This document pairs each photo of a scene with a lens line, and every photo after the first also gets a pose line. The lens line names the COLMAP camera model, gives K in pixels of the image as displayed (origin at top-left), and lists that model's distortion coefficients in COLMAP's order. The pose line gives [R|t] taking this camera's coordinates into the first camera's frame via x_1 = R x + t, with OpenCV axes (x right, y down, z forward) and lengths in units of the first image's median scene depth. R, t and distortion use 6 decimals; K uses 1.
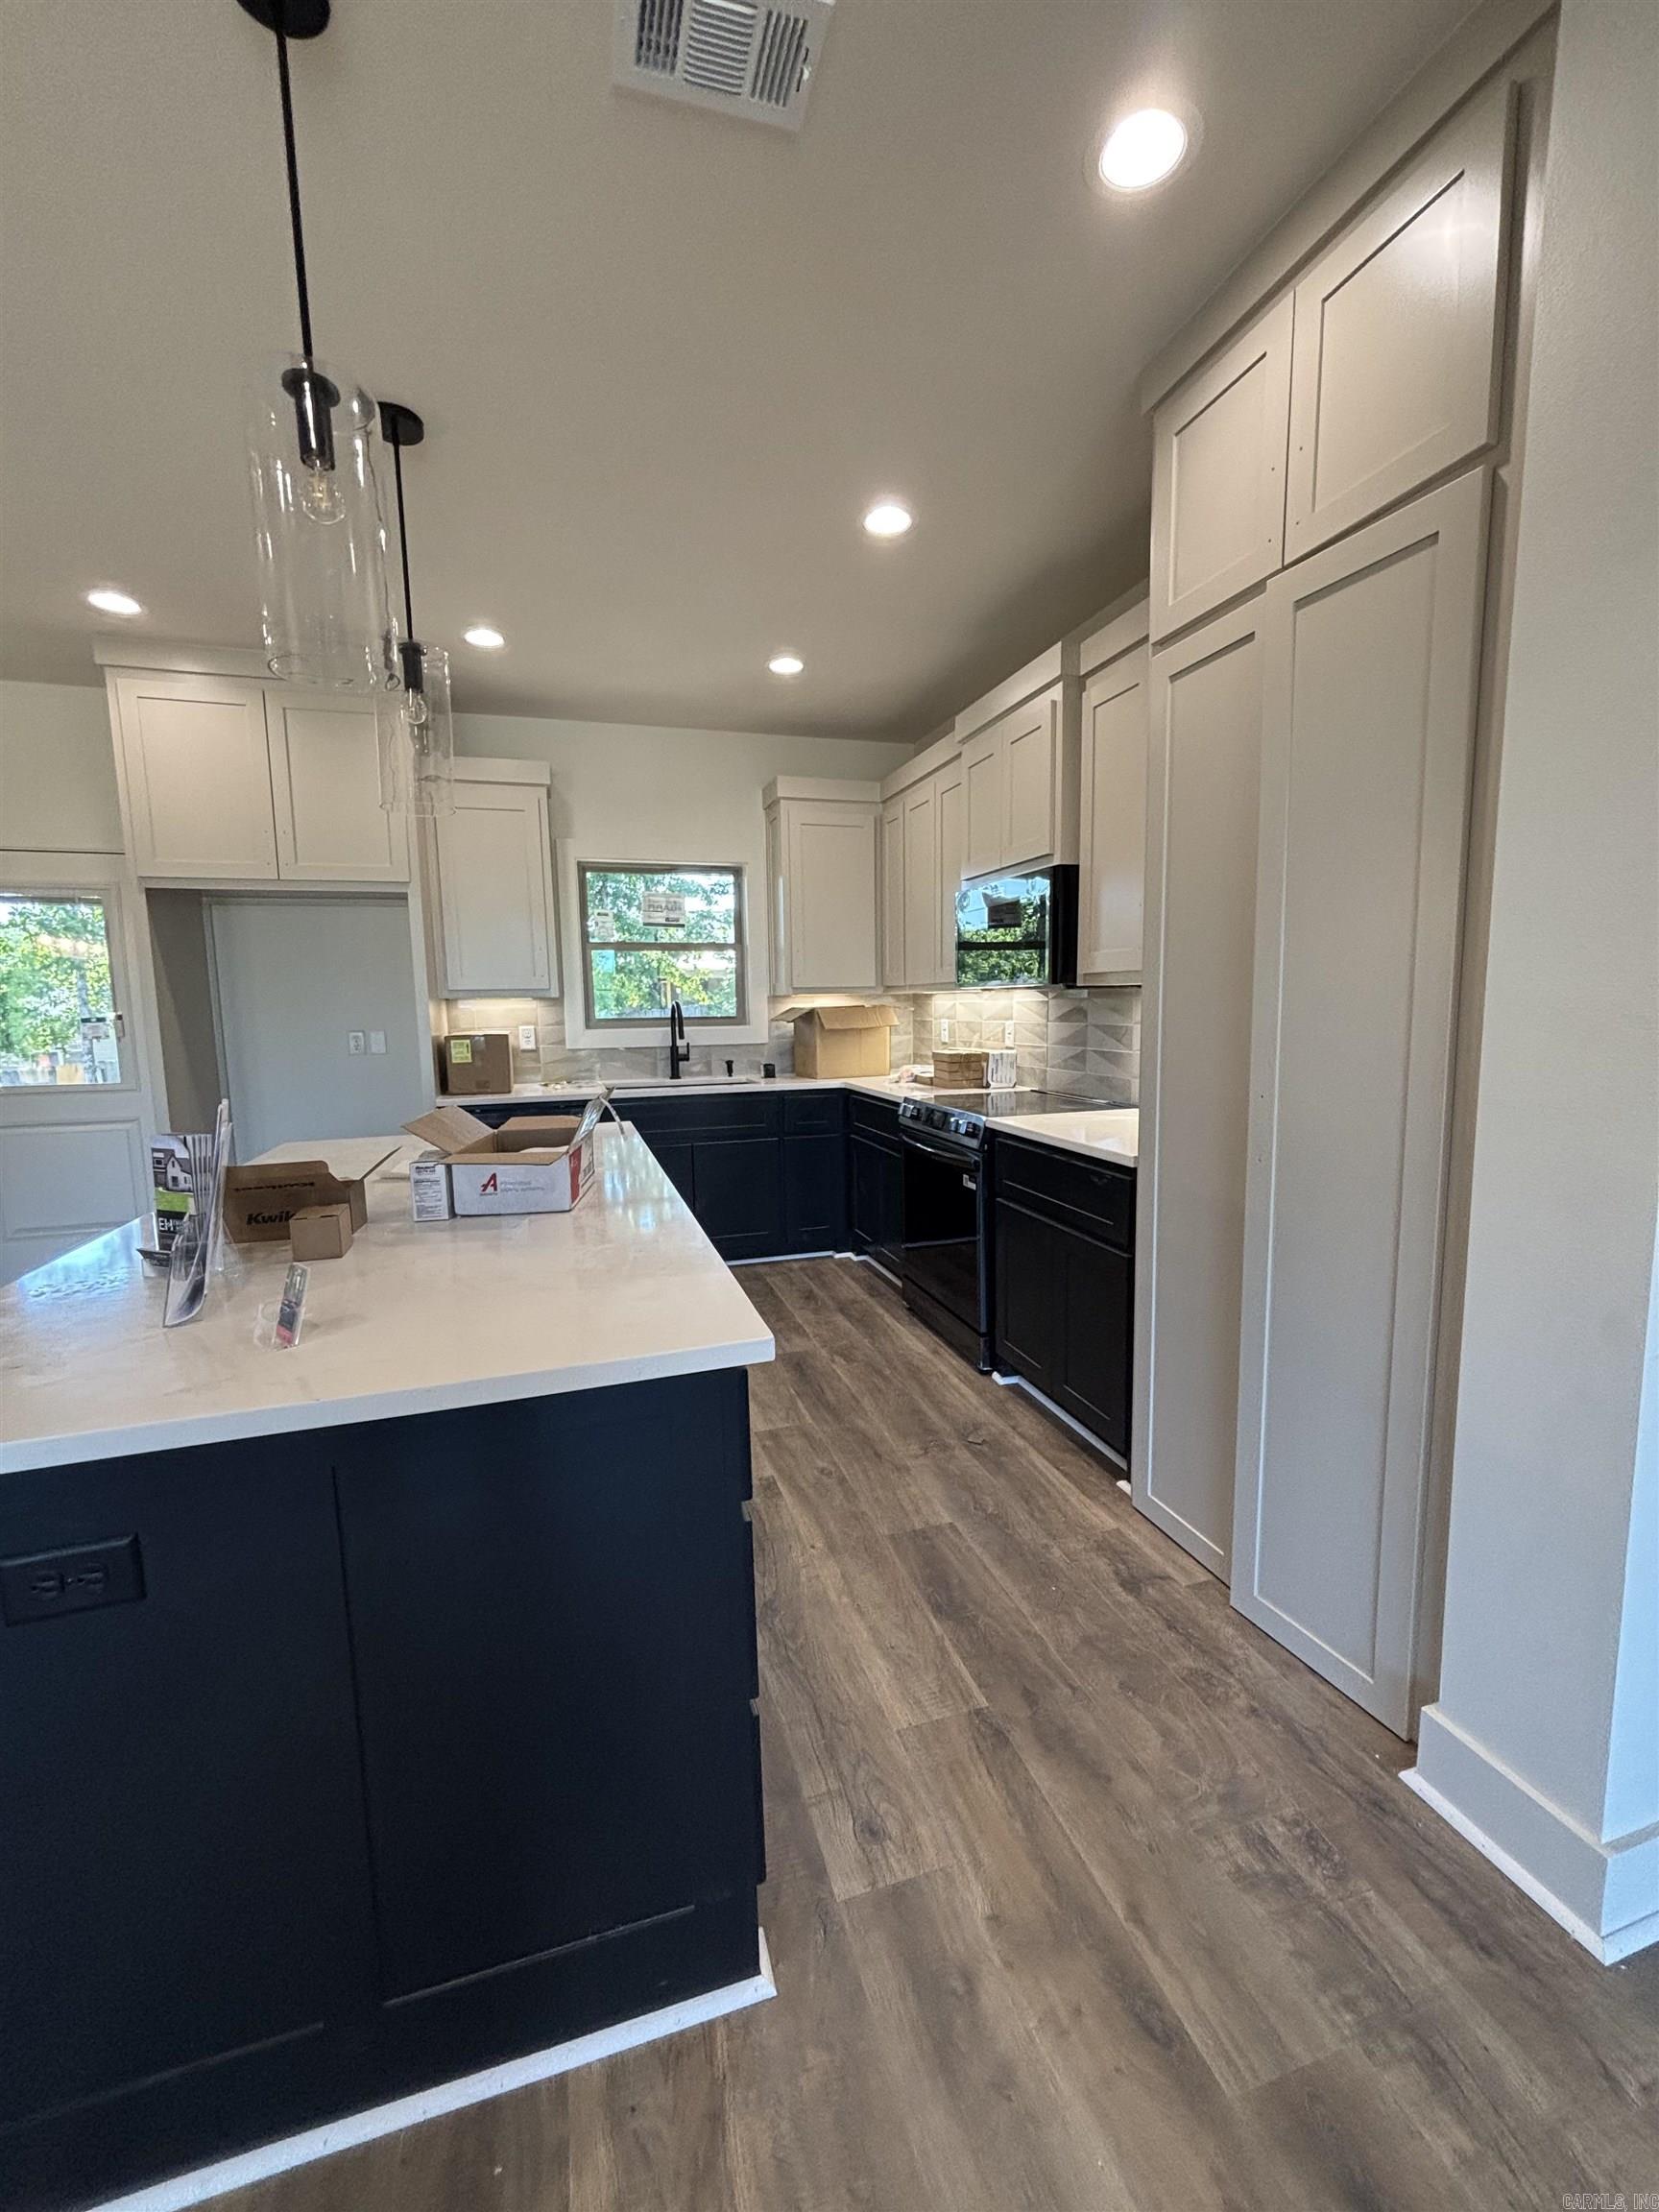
lens RADIAL K [[892.6, 0, 816.9], [0, 892.6, 1106.6], [0, 0, 1]] dist [0.000528, 0.000248]
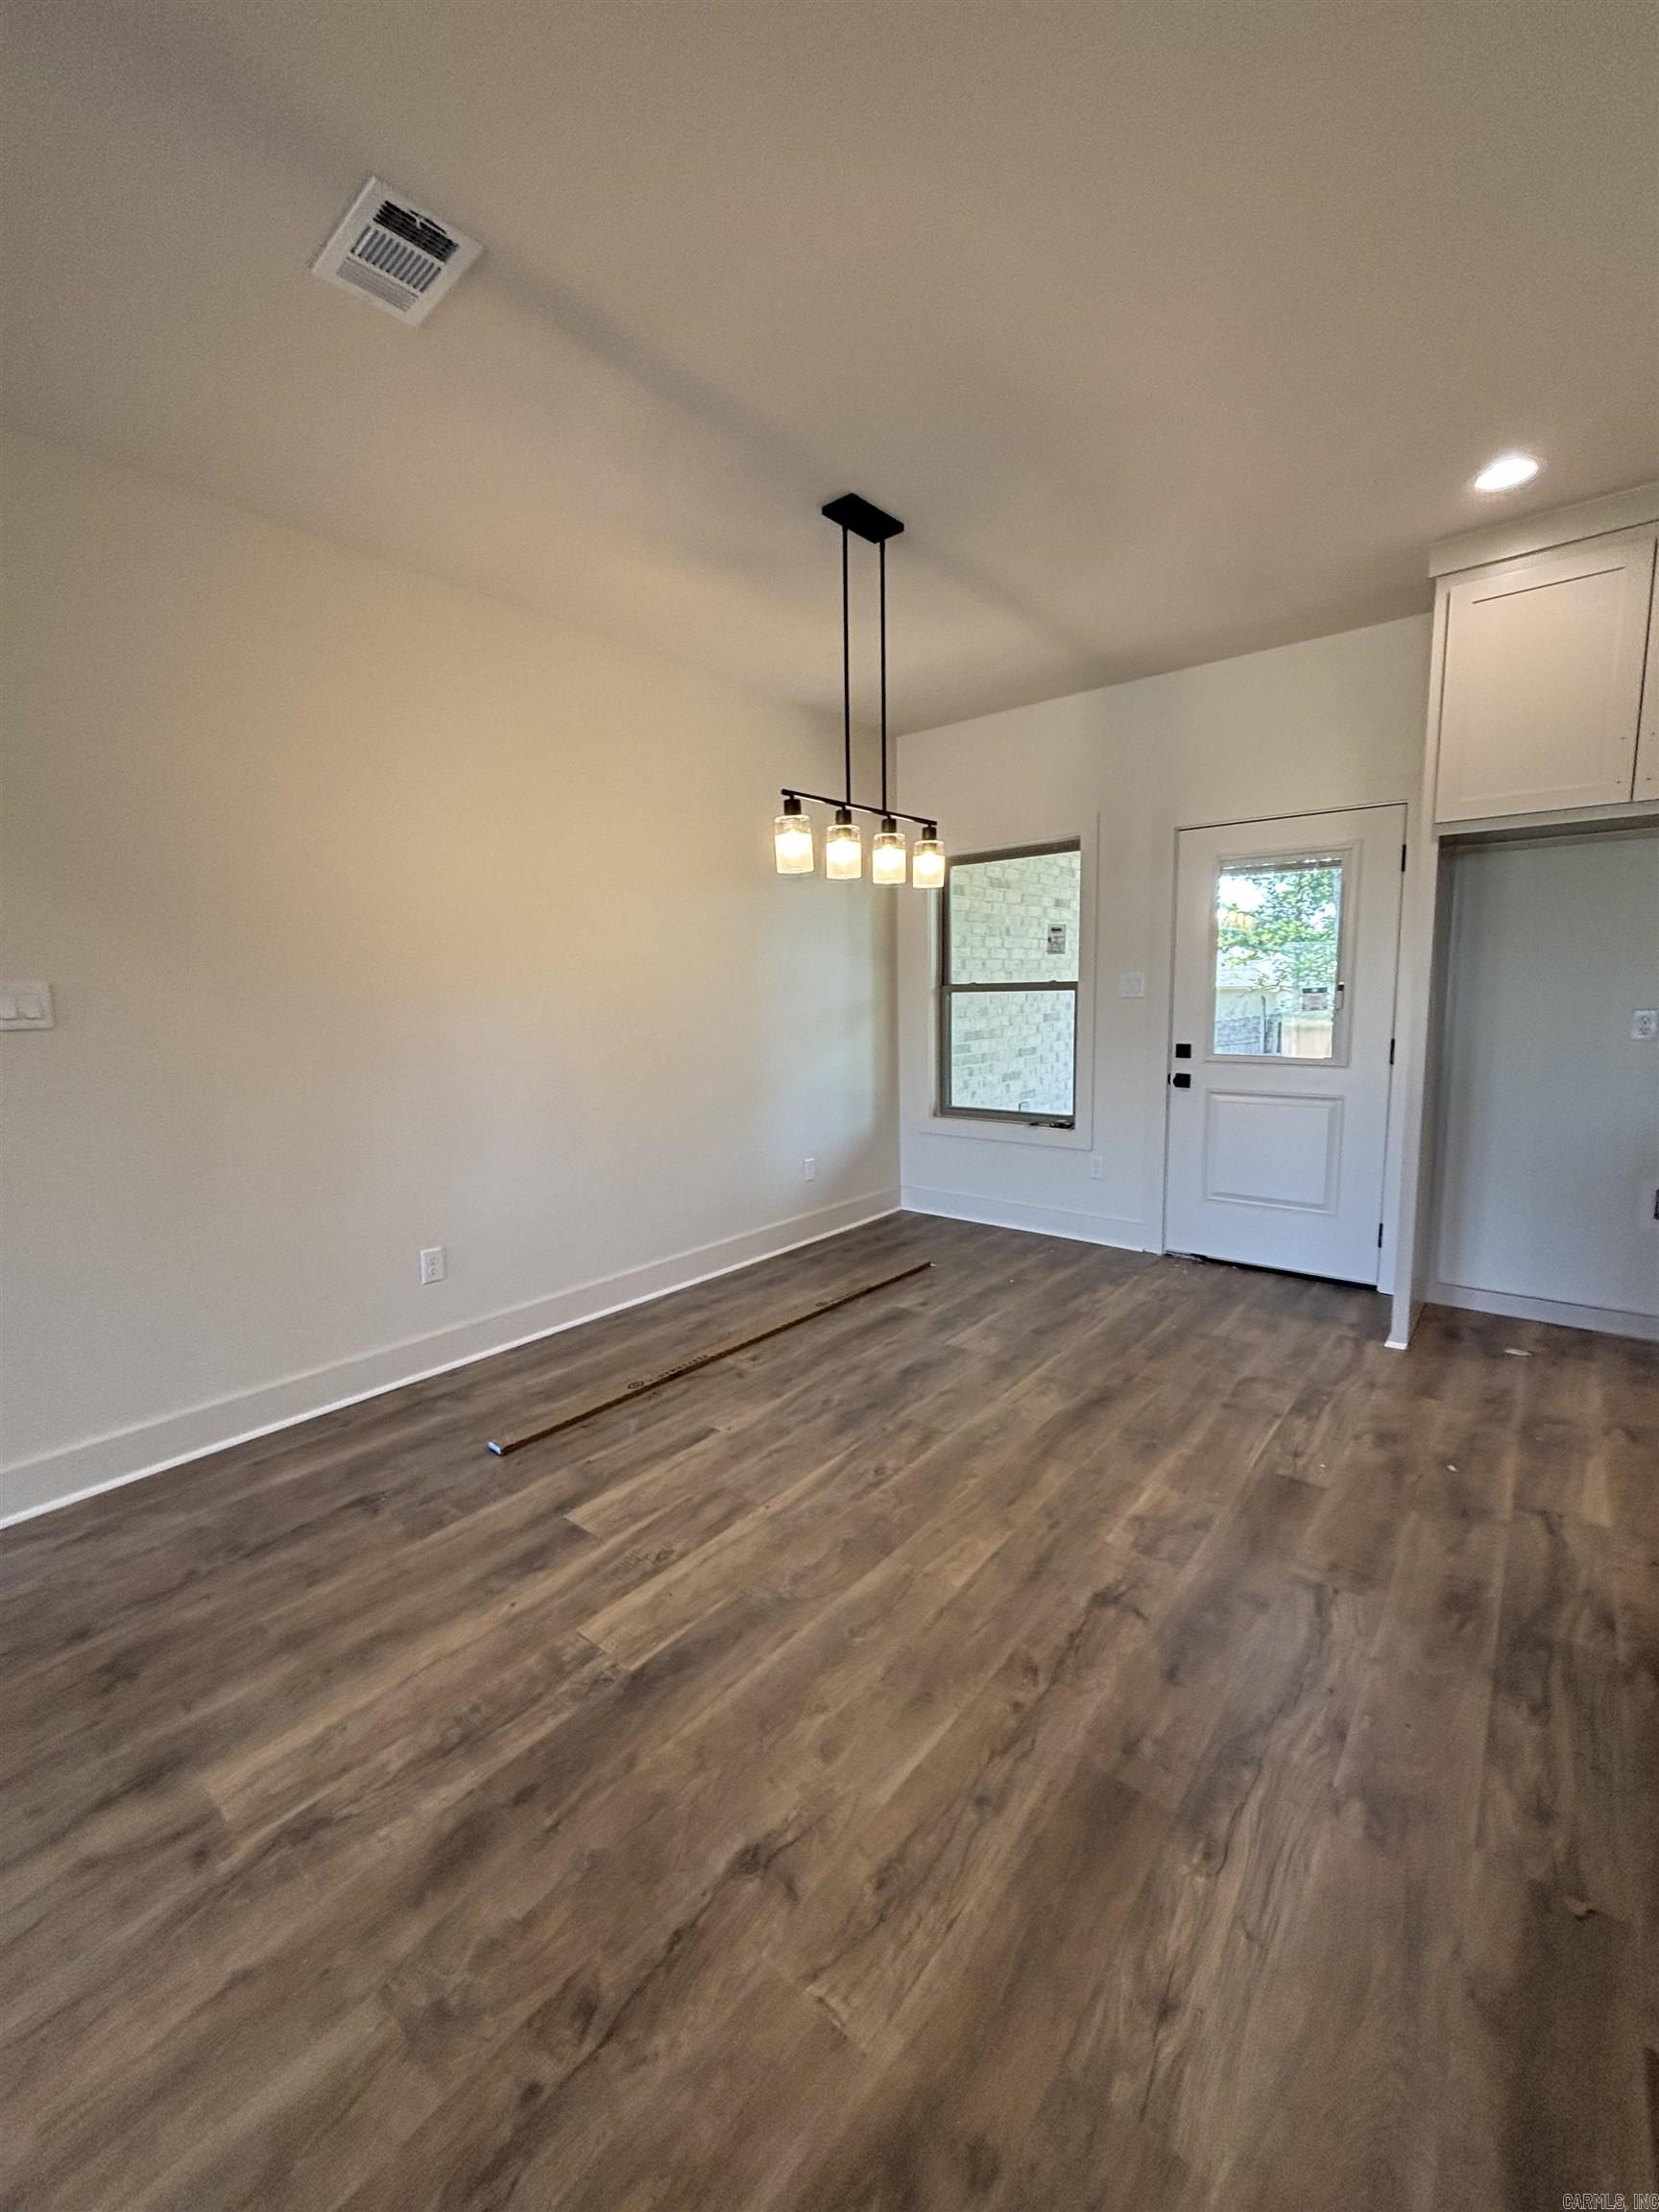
lens RADIAL K [[892.6, 0, 830.9], [0, 892.6, 1101.0], [0, 0, 1]] dist [0.000528, 0.000248]
pose [[0.560928, 0.114078, -0.819967, -0.298138], [-0.095711, 0.992755, 0.072642, 0.000182], [0.822314, 0.037733, 0.567782, 0.040904]]
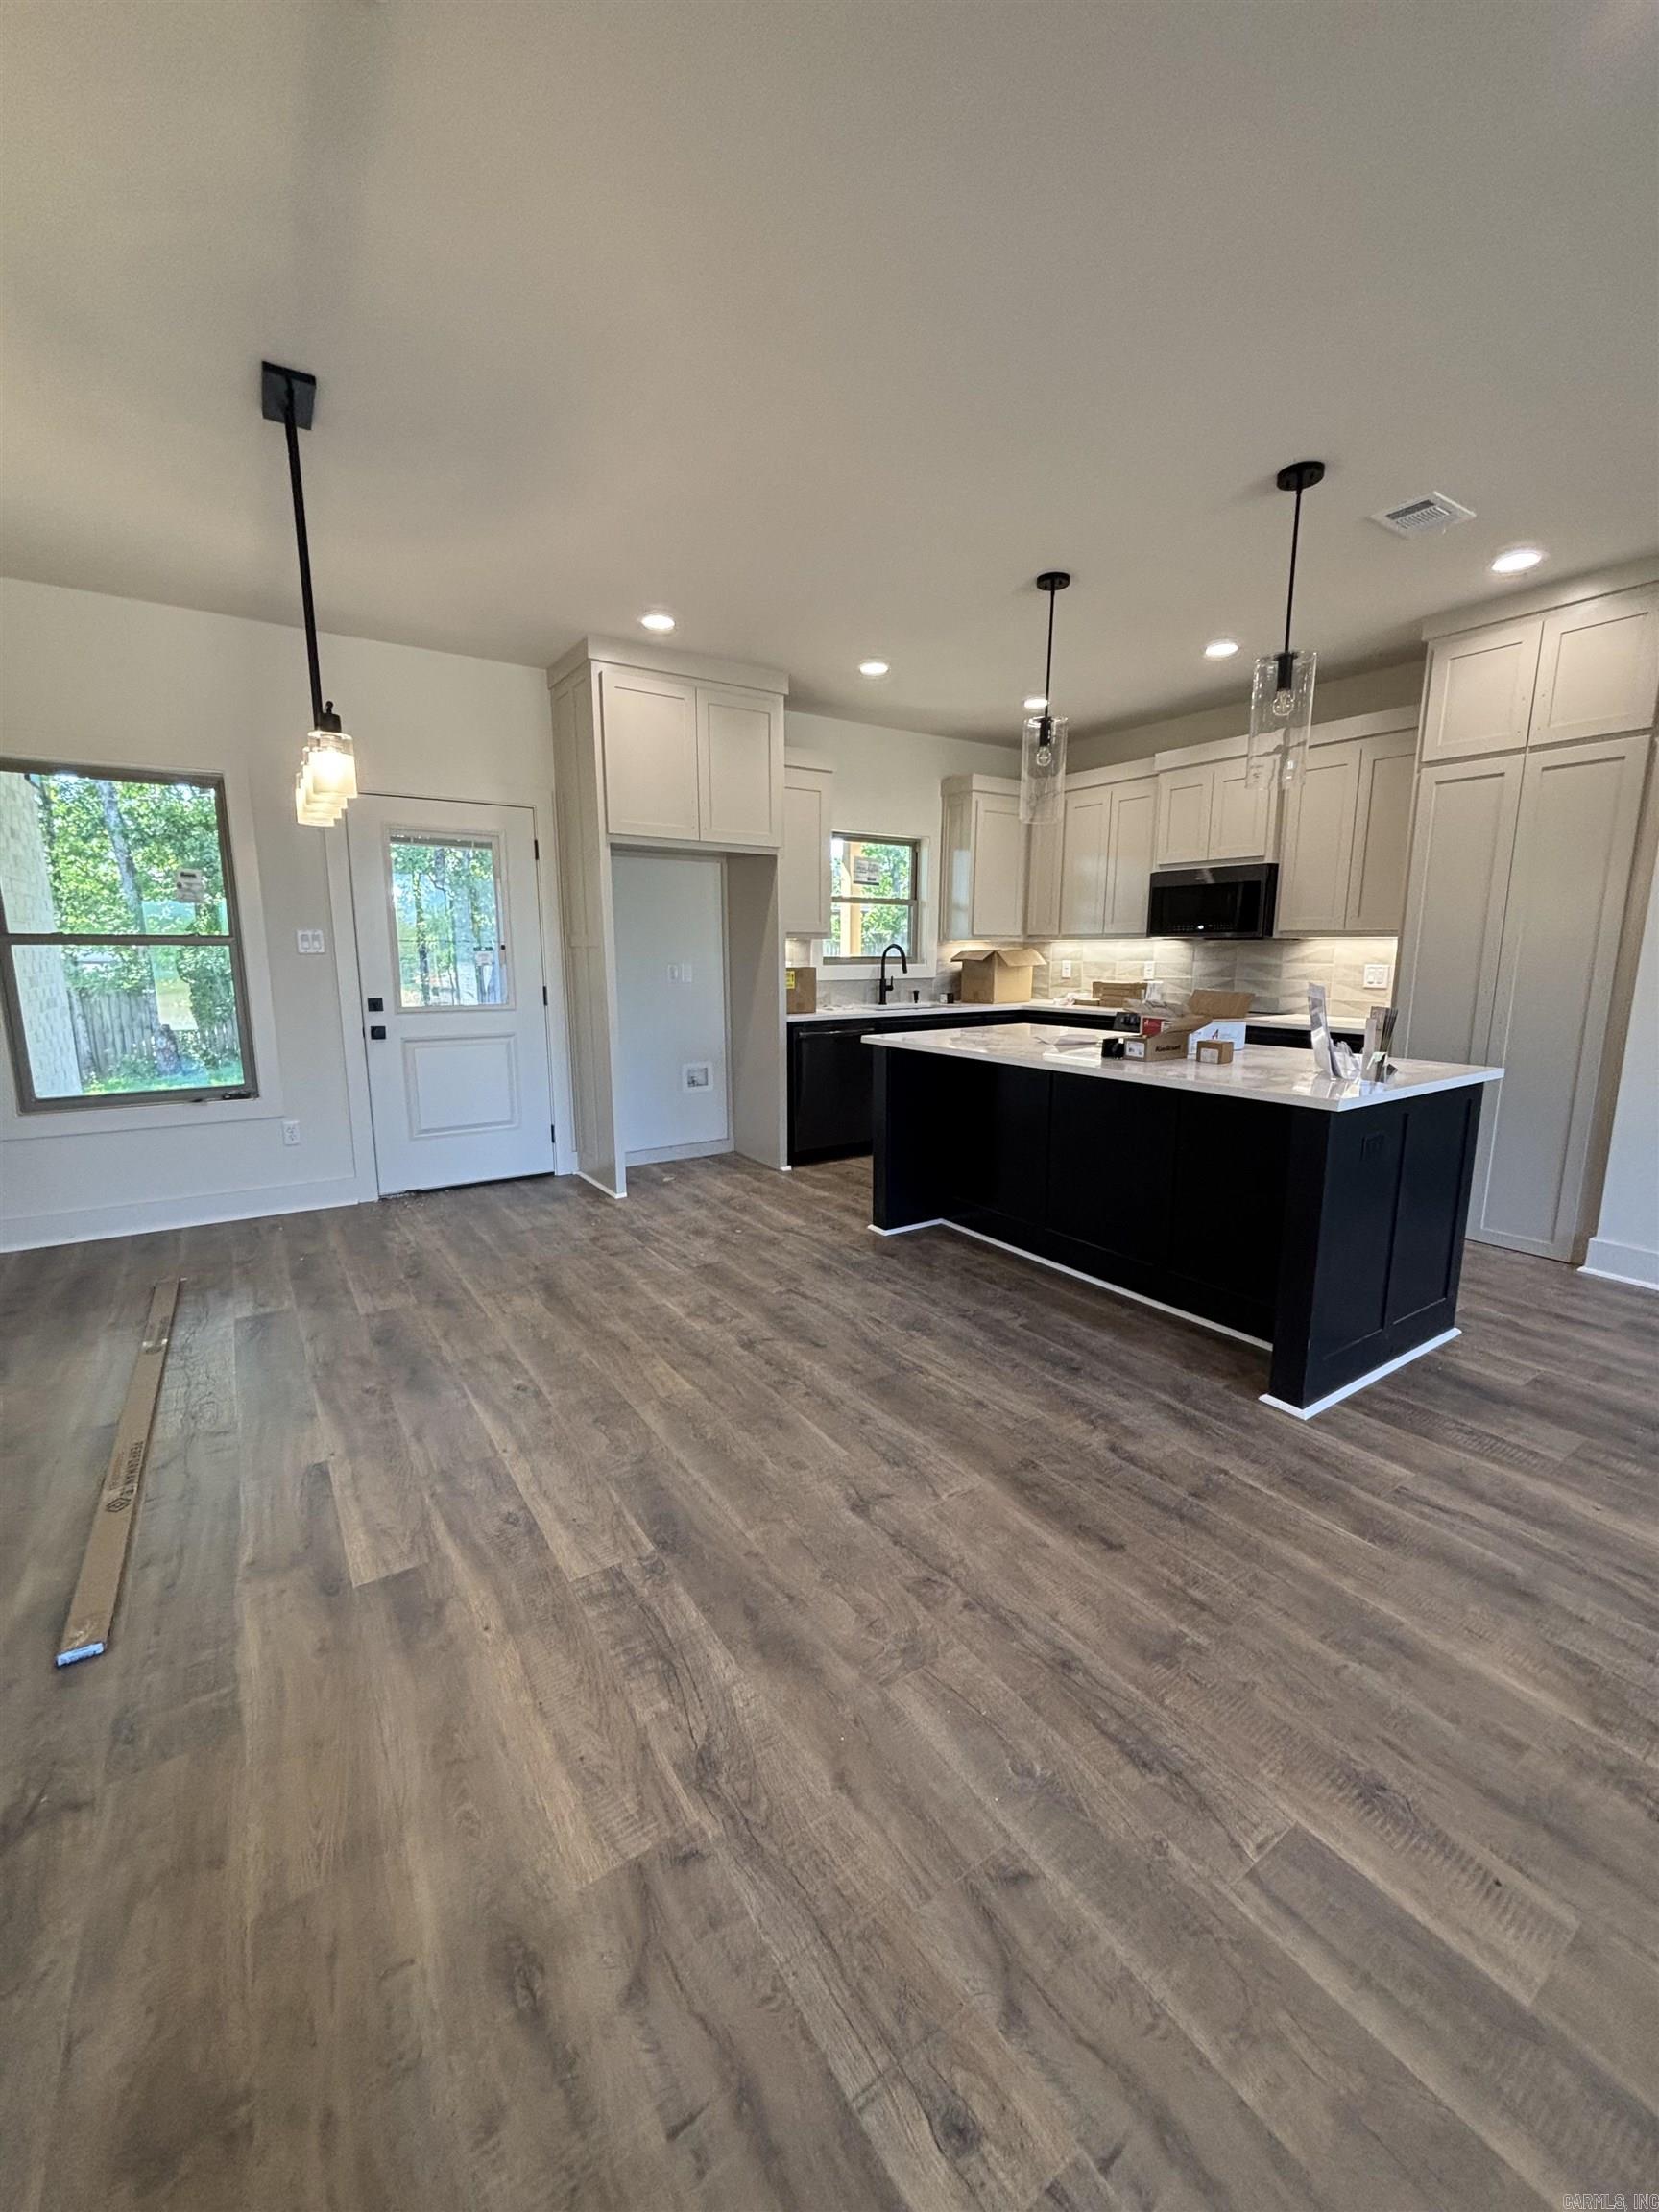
lens RADIAL K [[892.6, 0, 818.8], [0, 892.6, 1102.1], [0, 0, 1]] dist [0.000528, 0.000248]
pose [[0.958313, -0.030421, 0.284096, -0.710976], [0.017444, 0.998690, 0.048099, 0.053285], [-0.285187, -0.041138, 0.957589, -0.250772]]
